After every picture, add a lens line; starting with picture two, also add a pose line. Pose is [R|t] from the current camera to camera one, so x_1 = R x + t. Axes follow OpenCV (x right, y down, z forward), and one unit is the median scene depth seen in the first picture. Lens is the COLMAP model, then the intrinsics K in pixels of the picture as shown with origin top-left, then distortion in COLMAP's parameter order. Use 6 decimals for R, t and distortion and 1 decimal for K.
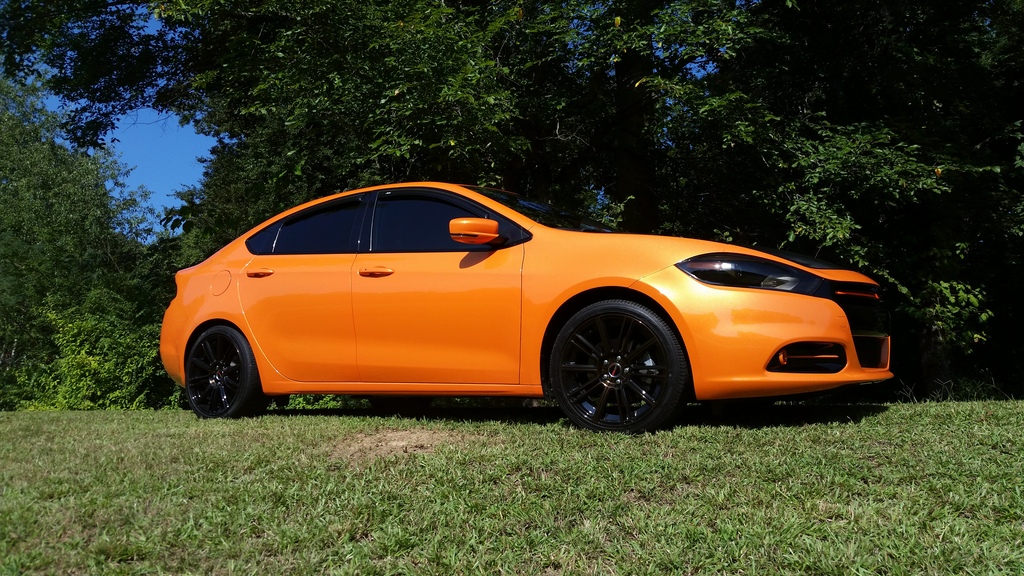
lens RADIAL K [[861.9, 0, 518.2], [0, 861.9, 293.2], [0, 0, 1]] dist [0.085134, -0.206442]
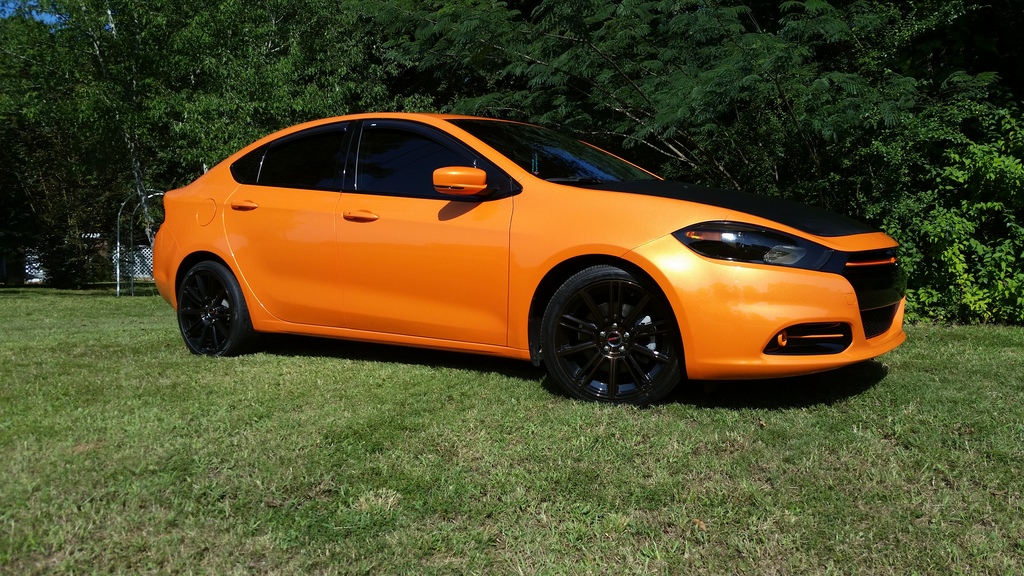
lens RADIAL K [[861.9, 0, 518.2], [0, 861.9, 293.2], [0, 0, 1]] dist [0.085134, -0.206442]
pose [[0.999562, 0.005538, -0.029061, 0.034024], [-0.000509, 0.985398, 0.170269, -0.098118], [0.029580, -0.170179, 0.984969, 0.056486]]
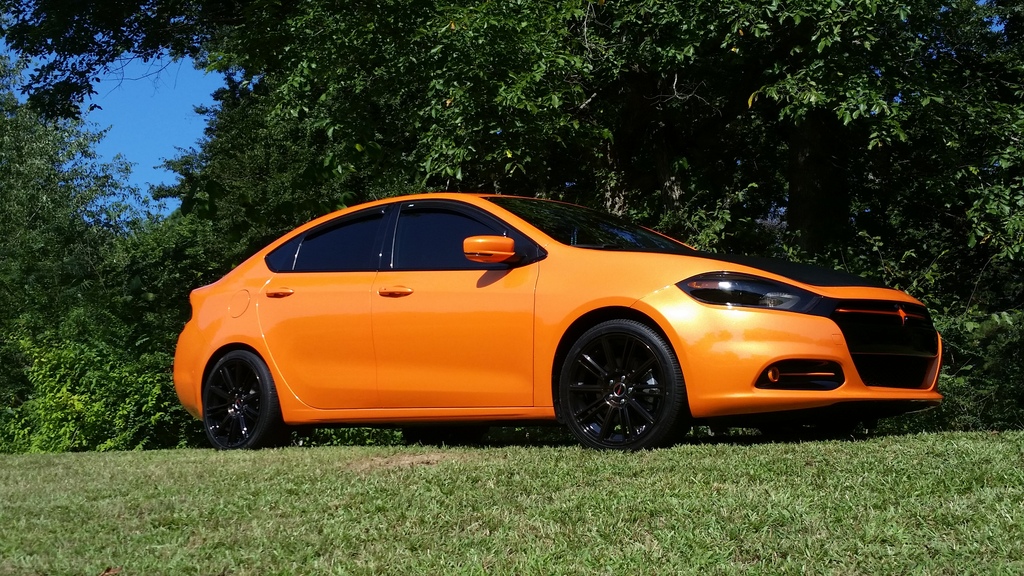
lens RADIAL K [[1449.0, 0, 512.0], [0, 1449.0, 288.0], [0, 0, 1]] dist [-0.113177, 1.536661]
pose [[0.990529, -0.010981, -0.136863, 0.171864], [0.009252, 0.999869, -0.013266, -0.006078], [0.136990, 0.011874, 0.990501, -0.534713]]
